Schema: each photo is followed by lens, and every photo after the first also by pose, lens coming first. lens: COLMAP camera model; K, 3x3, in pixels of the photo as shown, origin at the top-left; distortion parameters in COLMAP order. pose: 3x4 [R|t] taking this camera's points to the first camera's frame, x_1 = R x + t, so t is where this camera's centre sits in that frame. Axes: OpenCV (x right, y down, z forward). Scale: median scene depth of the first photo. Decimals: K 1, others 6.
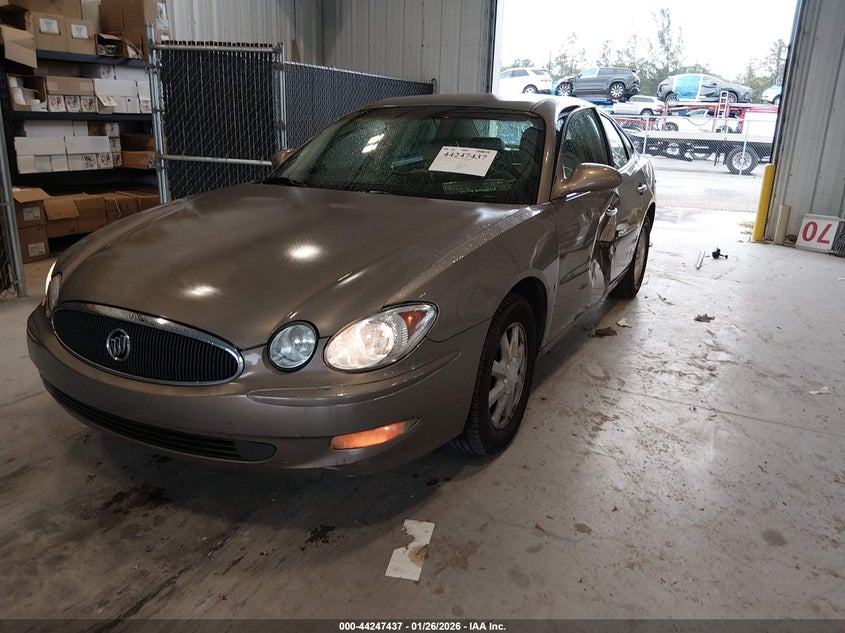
lens RADIAL K [[671.2, 0, 422.5], [0, 671.2, 316.5], [0, 0, 1]] dist [-0.003898, -0.007169]
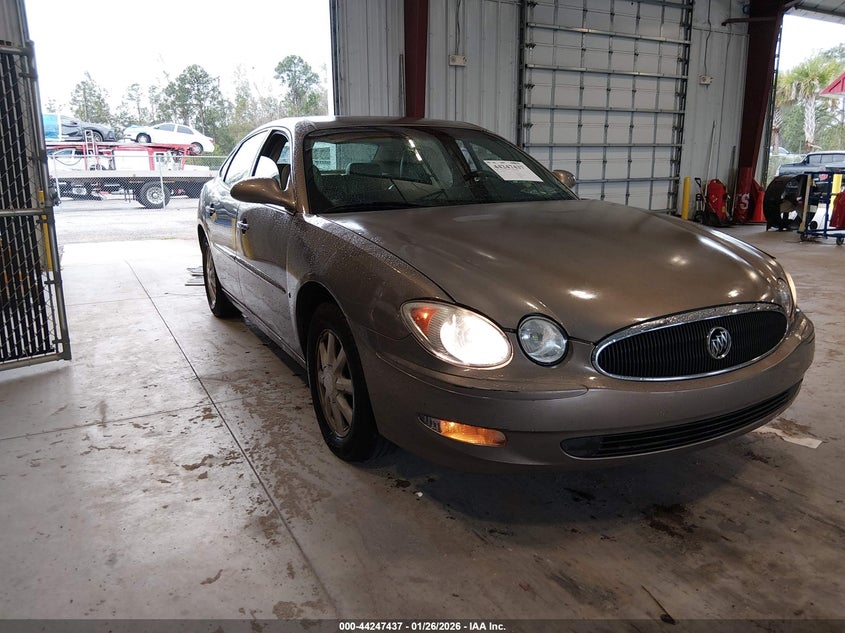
lens RADIAL K [[671.2, 0, 422.5], [0, 671.2, 316.5], [0, 0, 1]] dist [-0.003898, -0.007169]
pose [[0.546897, -0.219580, 0.807891, -0.869214], [0.266932, 0.960362, 0.080324, -0.111387], [-0.793506, 0.171723, 0.583832, 0.447130]]
